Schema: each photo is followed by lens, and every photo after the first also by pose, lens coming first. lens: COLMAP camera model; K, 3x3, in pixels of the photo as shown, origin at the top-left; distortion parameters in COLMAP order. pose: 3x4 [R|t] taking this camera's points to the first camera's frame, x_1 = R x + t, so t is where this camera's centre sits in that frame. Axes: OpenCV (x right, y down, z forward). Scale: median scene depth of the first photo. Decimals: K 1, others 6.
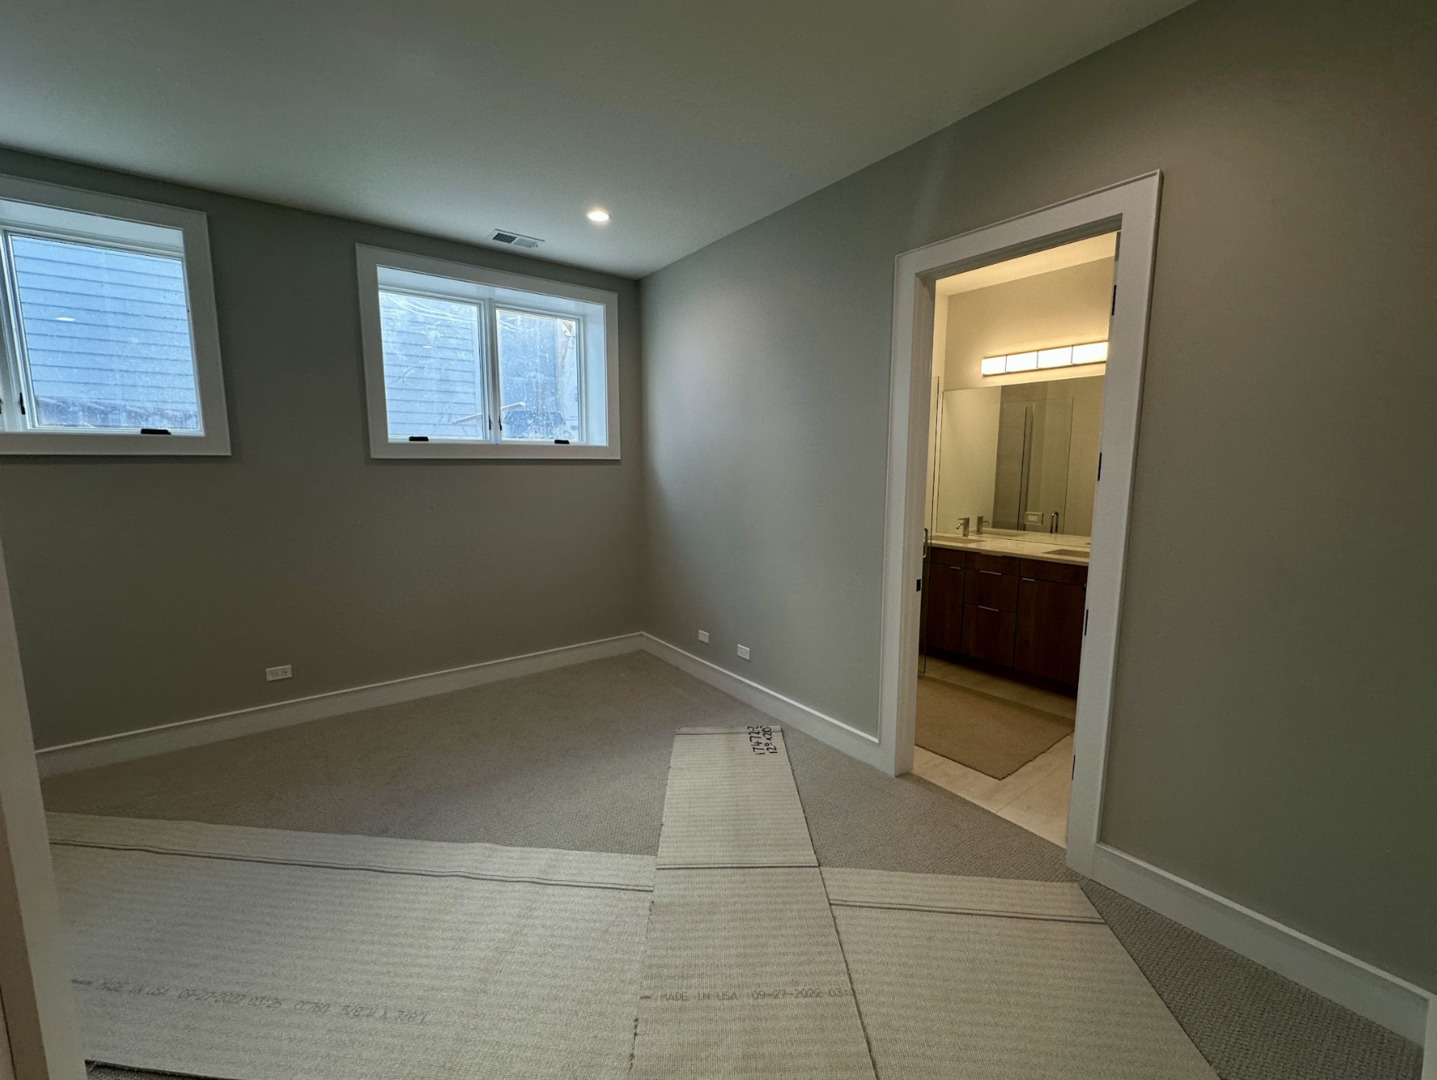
lens RADIAL K [[583.7, 0, 723.2], [0, 583.7, 531.8], [0, 0, 1]] dist [-0.001697, 0.000412]
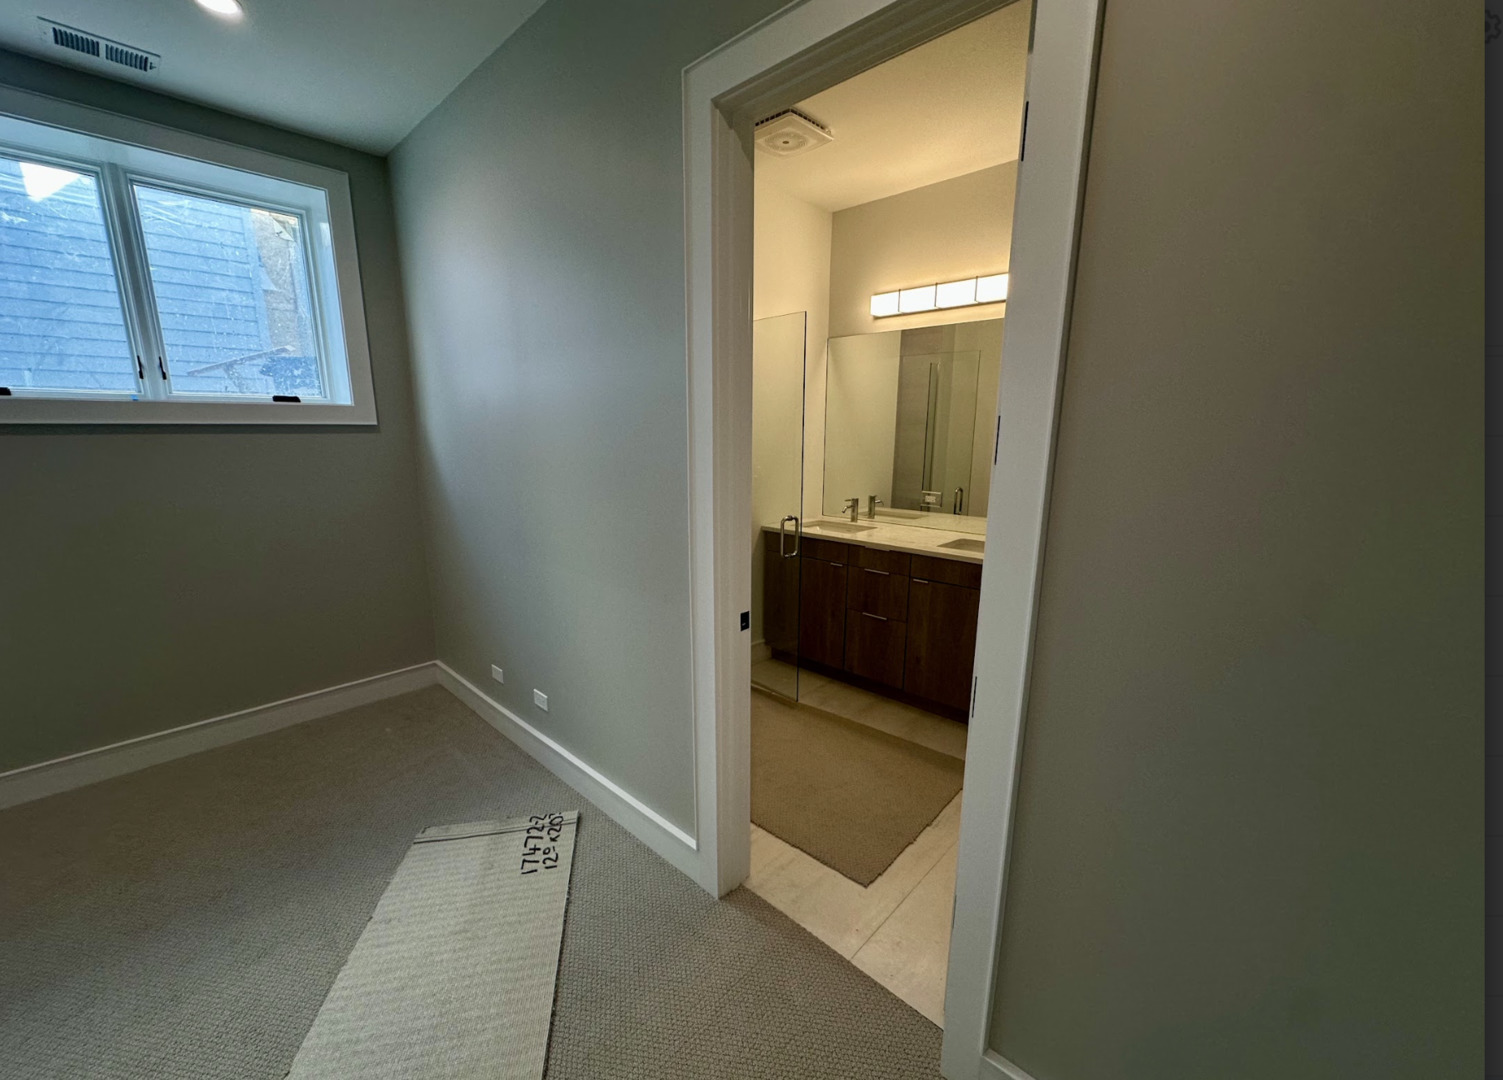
lens RADIAL K [[598.3, 0, 746.1], [0, 598.3, 546.2], [0, 0, 1]] dist [-0.000795, 0.000160]
pose [[0.987534, -0.030650, 0.154392, 0.154266], [0.018443, 0.996633, 0.079885, -0.030213], [-0.156320, -0.076042, 0.984775, 0.226370]]
